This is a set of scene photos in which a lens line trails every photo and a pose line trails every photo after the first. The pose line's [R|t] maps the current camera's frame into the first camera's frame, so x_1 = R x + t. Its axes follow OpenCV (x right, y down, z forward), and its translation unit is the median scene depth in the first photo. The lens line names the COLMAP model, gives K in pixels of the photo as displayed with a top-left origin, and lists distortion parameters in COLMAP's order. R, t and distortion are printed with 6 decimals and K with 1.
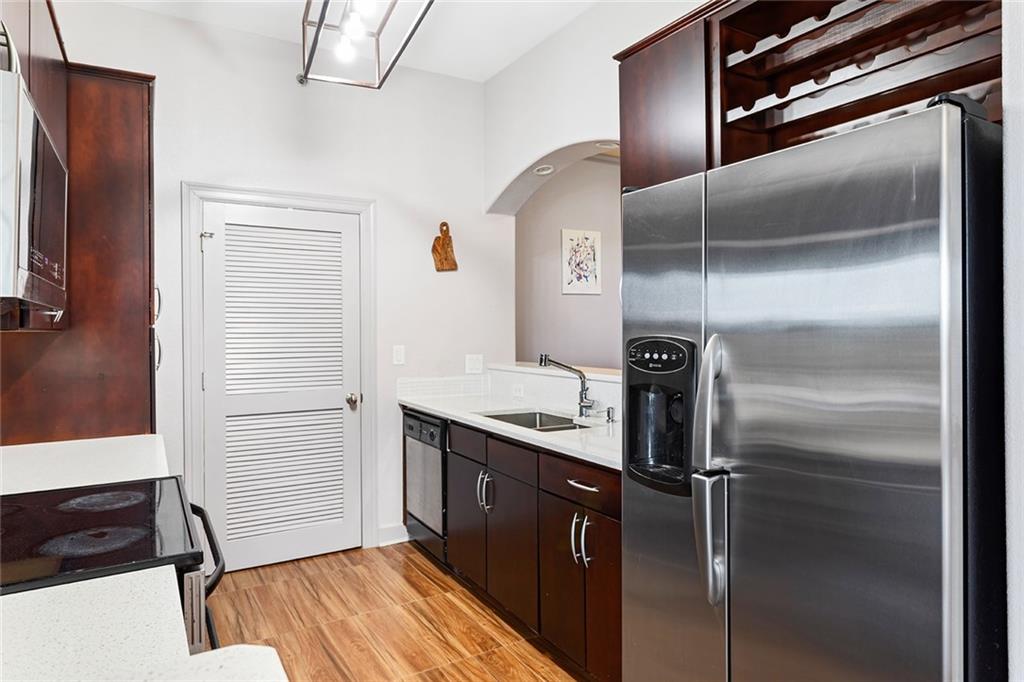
lens RADIAL K [[627.2, 0, 512.8], [0, 627.2, 318.5], [0, 0, 1]] dist [-0.000462, 0.000547]
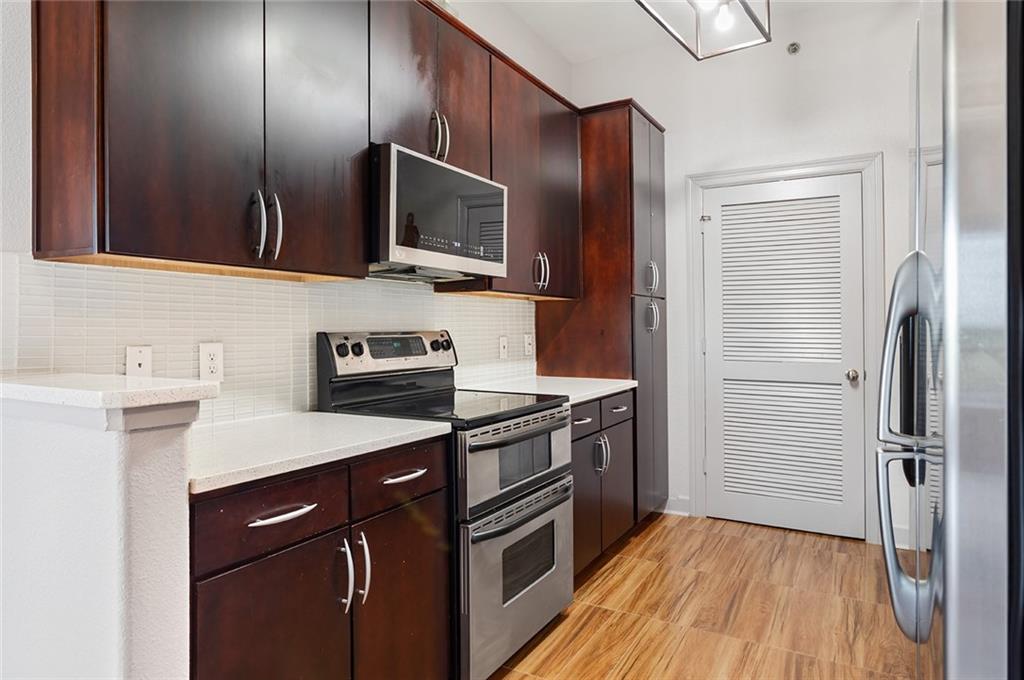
lens RADIAL K [[627.2, 0, 512.8], [0, 627.2, 317.5], [0, 0, 1]] dist [-0.000462, 0.000547]
pose [[0.495585, -0.002281, -0.868557, 0.359003], [0.002746, 0.999996, -0.001059, 0.054192], [0.868555, -0.001860, 0.495589, 0.141479]]
